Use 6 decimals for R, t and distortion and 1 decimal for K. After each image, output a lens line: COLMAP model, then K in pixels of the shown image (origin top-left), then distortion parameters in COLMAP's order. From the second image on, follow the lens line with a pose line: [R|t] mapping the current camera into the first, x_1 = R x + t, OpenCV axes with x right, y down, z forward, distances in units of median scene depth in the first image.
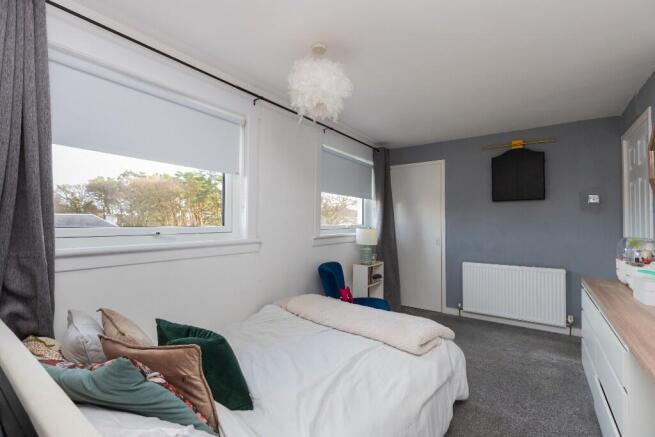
lens RADIAL K [[291.9, 0, 327.1], [0, 291.9, 217.9], [0, 0, 1]] dist [0.007225, -0.002369]
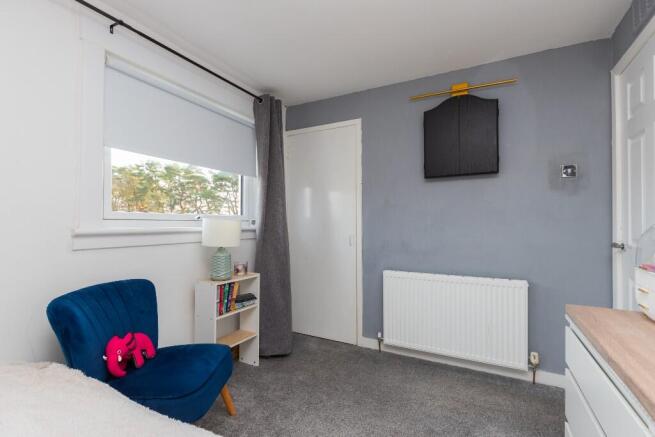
lens RADIAL K [[291.9, 0, 328.4], [0, 291.9, 223.8], [0, 0, 1]] dist [0.007225, -0.002369]
pose [[0.992373, -0.003547, 0.123222, 0.258638], [0.001833, 0.999900, 0.014024, 0.035268], [-0.123260, -0.013691, 0.992280, 0.359000]]
